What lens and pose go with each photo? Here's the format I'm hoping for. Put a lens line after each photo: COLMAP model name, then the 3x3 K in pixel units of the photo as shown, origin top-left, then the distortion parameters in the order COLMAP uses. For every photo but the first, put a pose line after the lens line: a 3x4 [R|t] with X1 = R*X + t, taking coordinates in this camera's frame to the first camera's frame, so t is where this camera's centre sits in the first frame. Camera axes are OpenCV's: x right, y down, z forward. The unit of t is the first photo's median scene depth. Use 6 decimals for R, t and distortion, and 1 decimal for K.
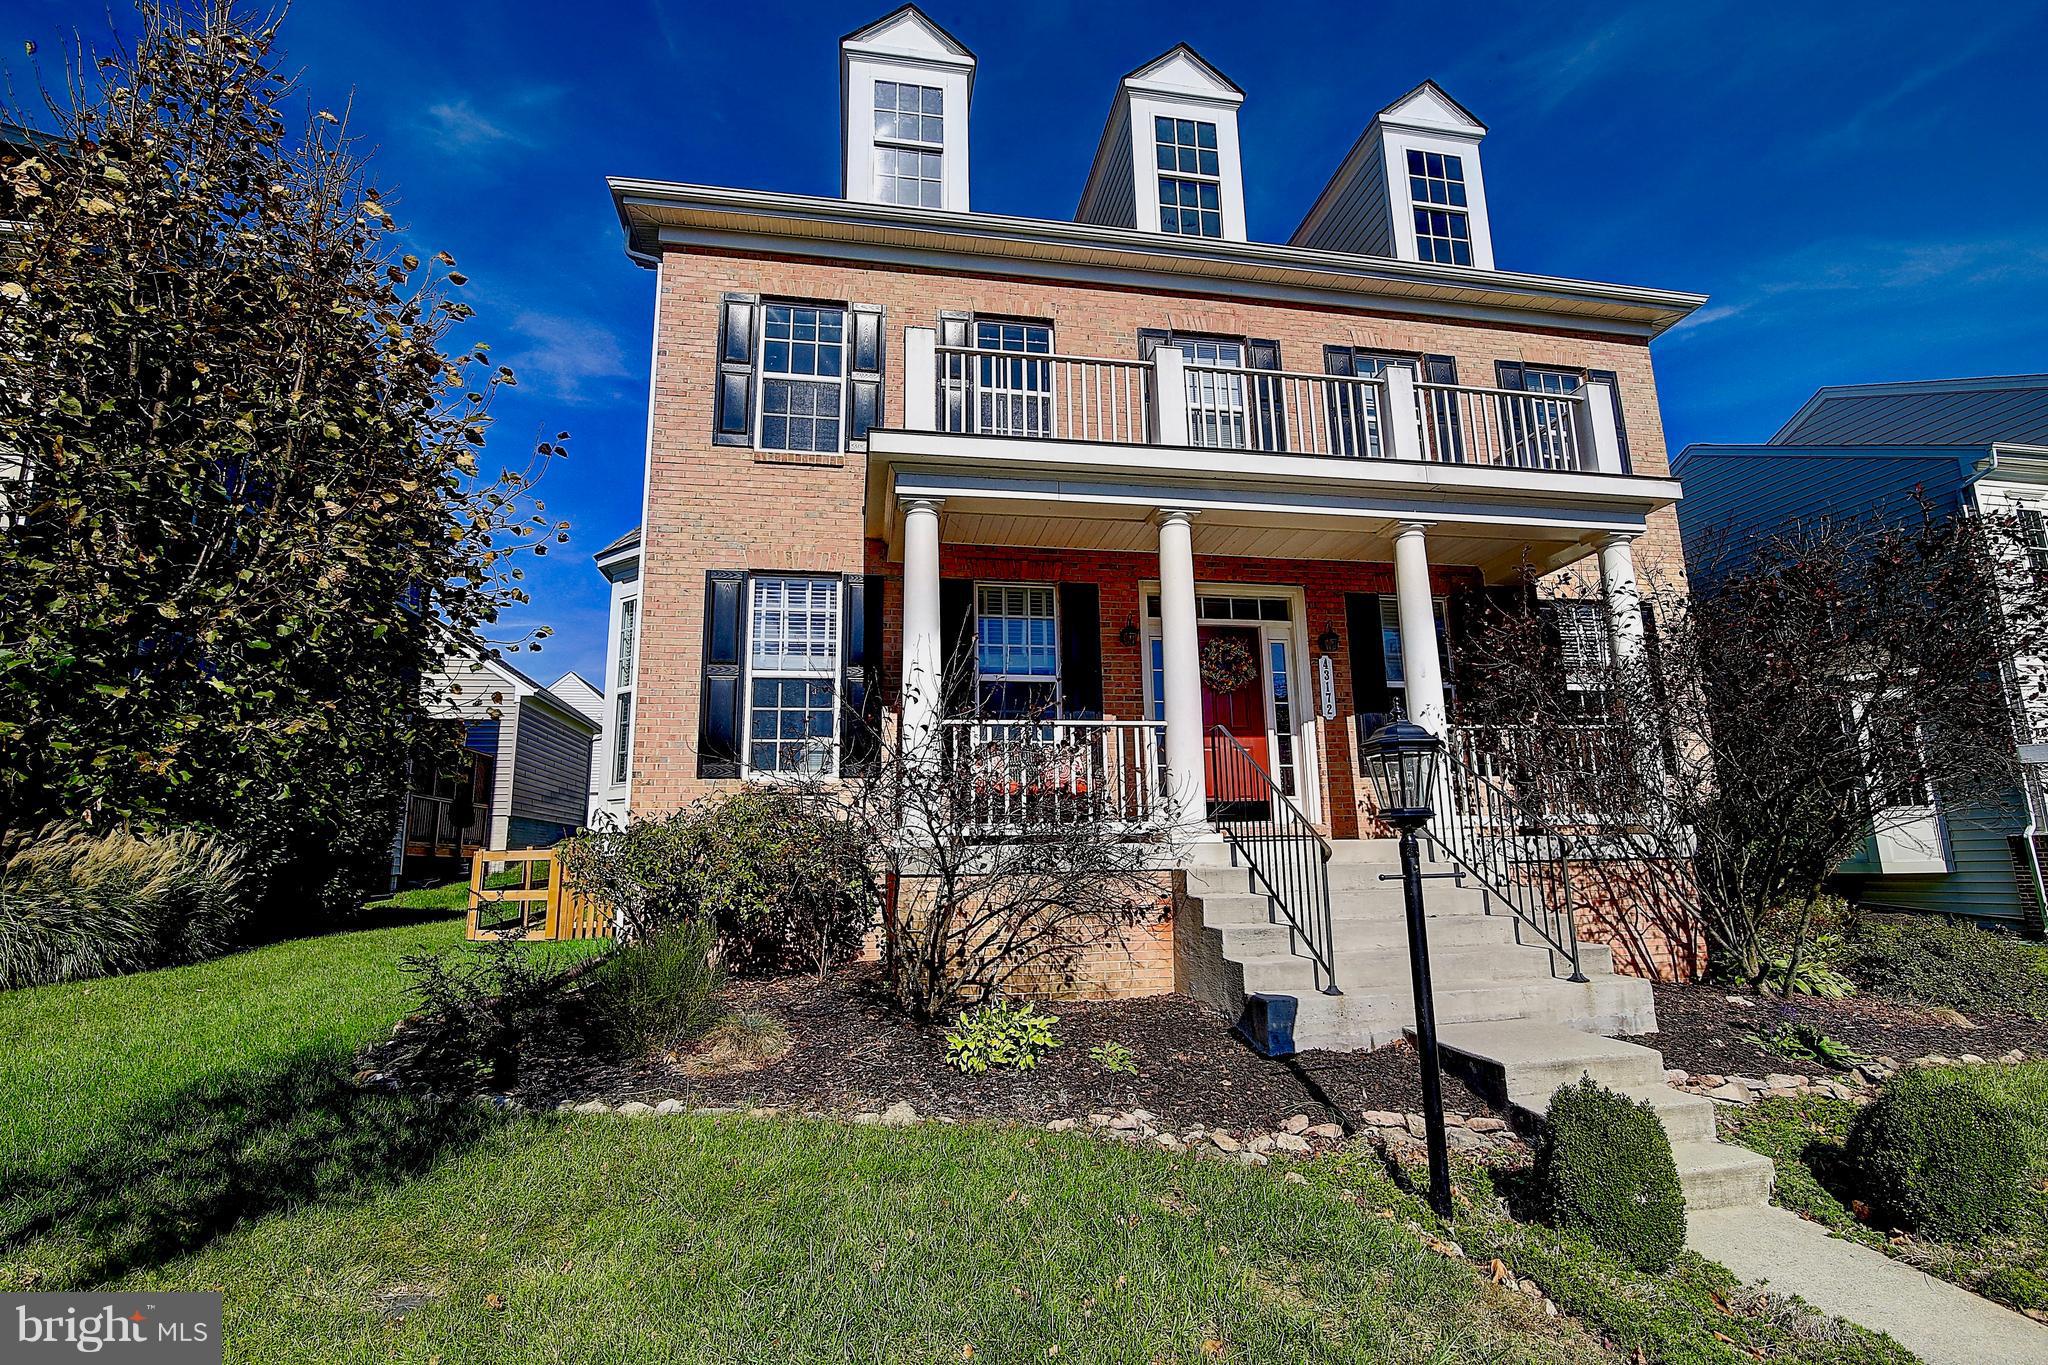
lens RADIAL K [[939.2, 0, 1026.4], [0, 939.2, 680.7], [0, 0, 1]] dist [-0.017794, 0.000314]
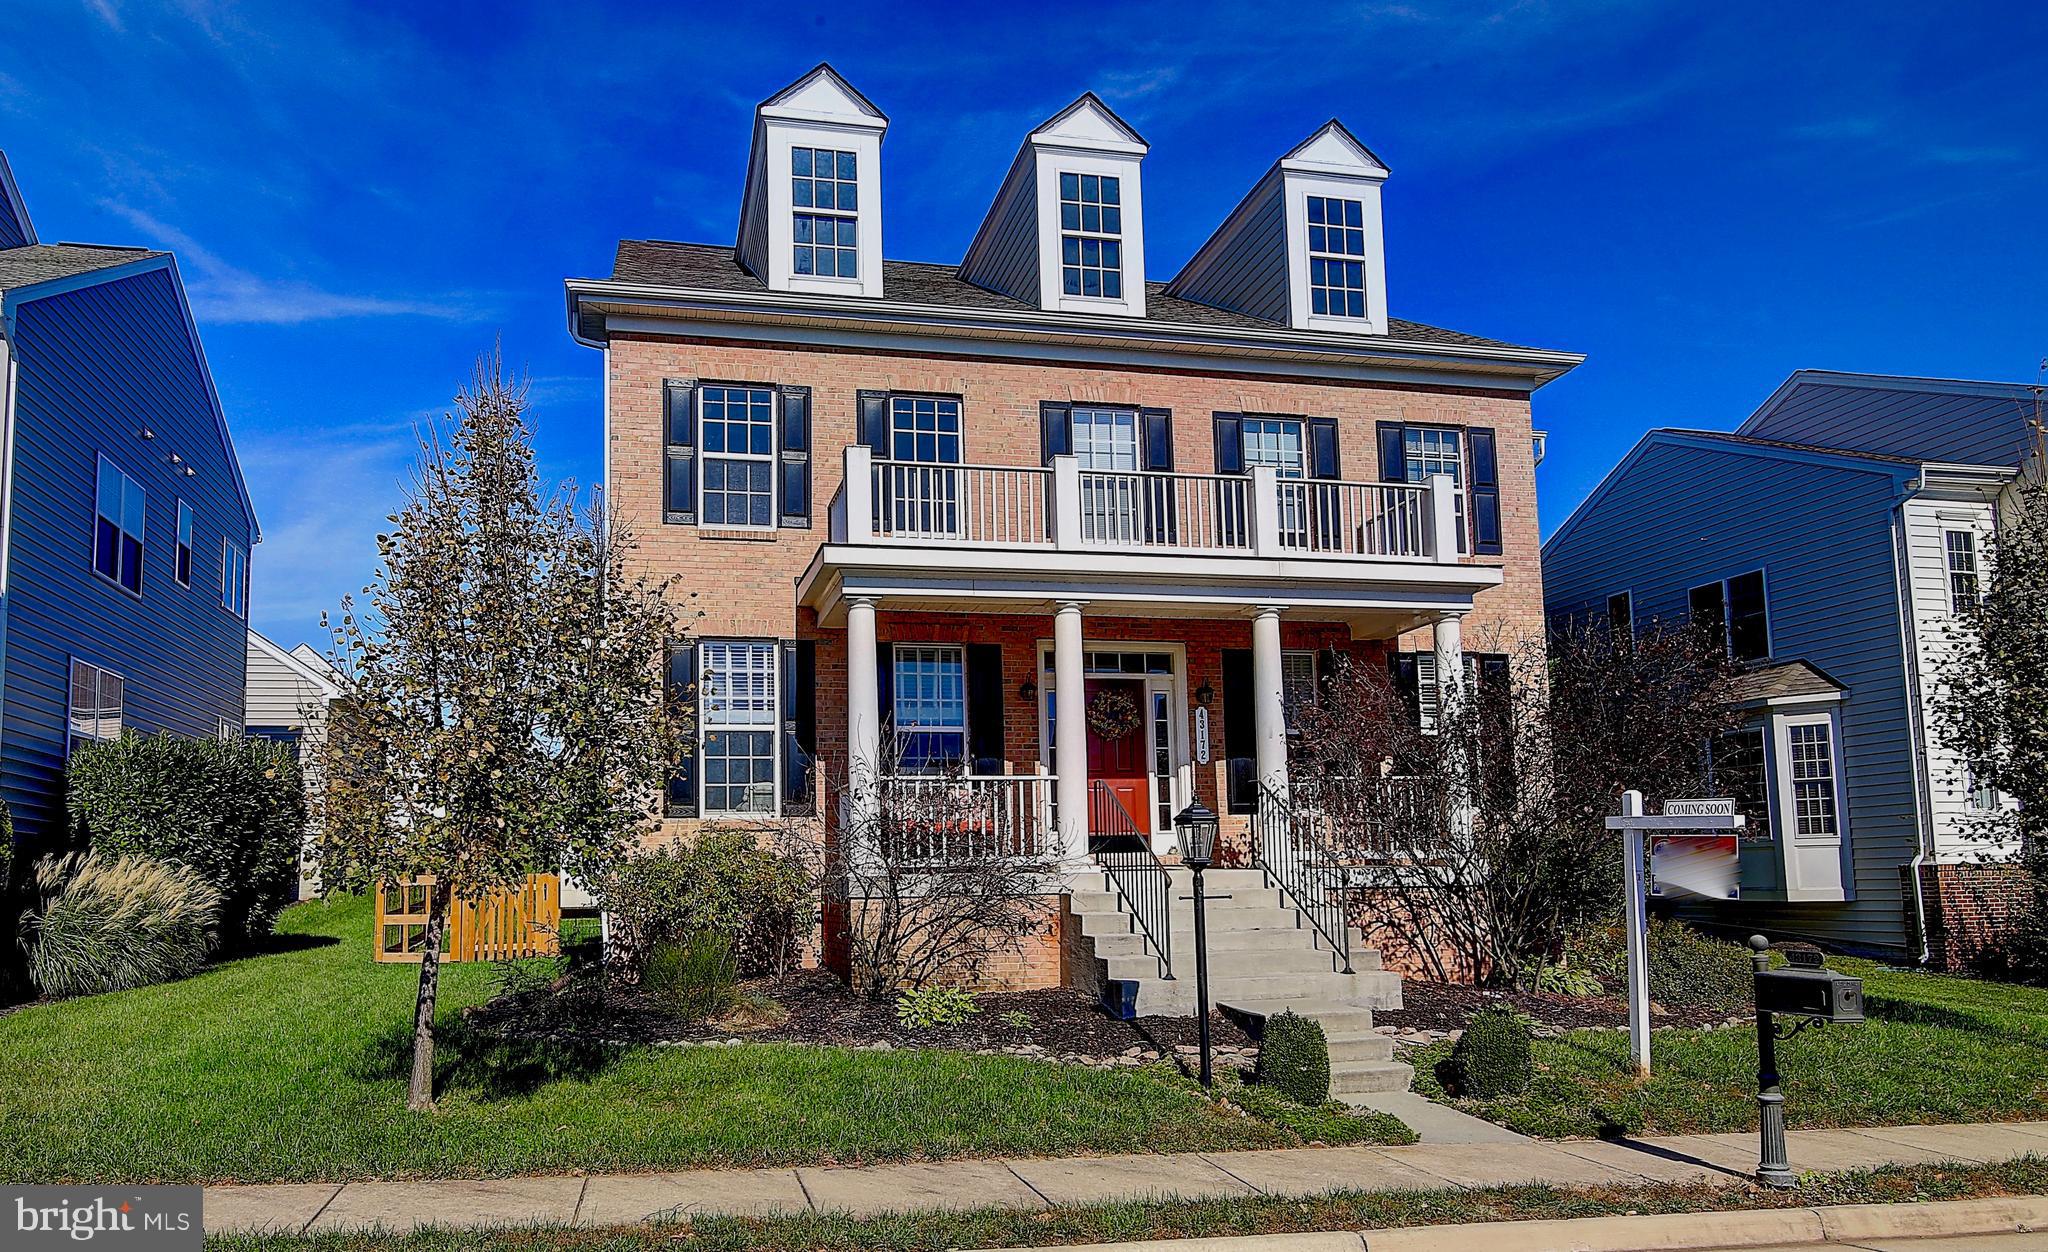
lens RADIAL K [[1264.1, 0, 903.1], [0, 1264.1, 776.3], [0, 0, 1]] dist [-0.014915, -0.001409]
pose [[0.999801, 0.003595, 0.019602, -0.072101], [-0.005627, 0.994500, 0.104588, -0.106184], [-0.019118, -0.104678, 0.994322, -0.537109]]
